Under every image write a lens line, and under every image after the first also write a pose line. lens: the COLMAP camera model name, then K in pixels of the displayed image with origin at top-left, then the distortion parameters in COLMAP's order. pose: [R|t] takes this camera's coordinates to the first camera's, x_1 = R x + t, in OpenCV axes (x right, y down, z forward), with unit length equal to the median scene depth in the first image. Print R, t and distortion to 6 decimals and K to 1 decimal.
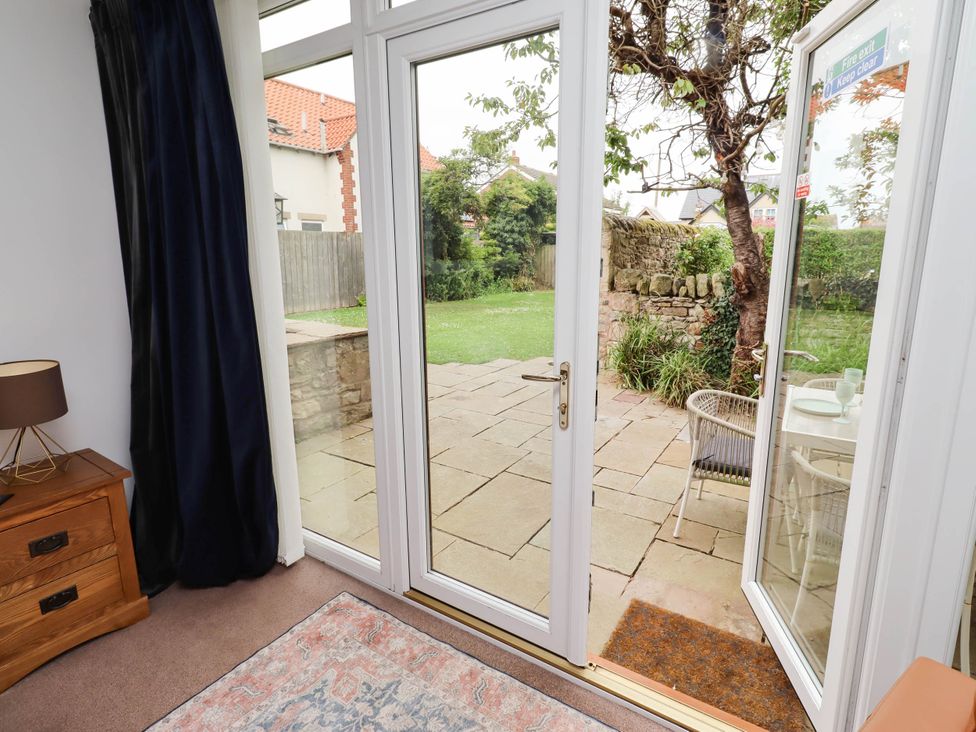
lens RADIAL K [[525.0, 0, 484.8], [0, 525.0, 364.5], [0, 0, 1]] dist [-0.001735, 0.000952]
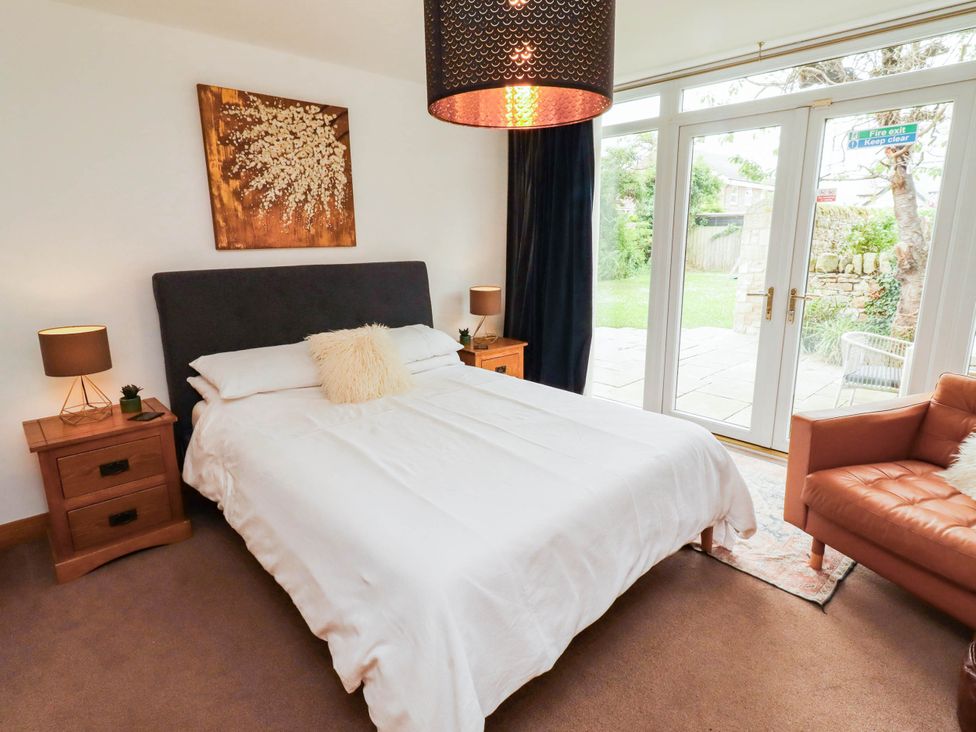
lens RADIAL K [[525.0, 0, 492.2], [0, 525.0, 356.7], [0, 0, 1]] dist [-0.001735, 0.000952]
pose [[0.970515, 0.051246, -0.235532, -0.085891], [-0.046968, 0.998614, 0.023741, 0.056308], [0.236422, -0.011978, 0.971577, -0.262830]]
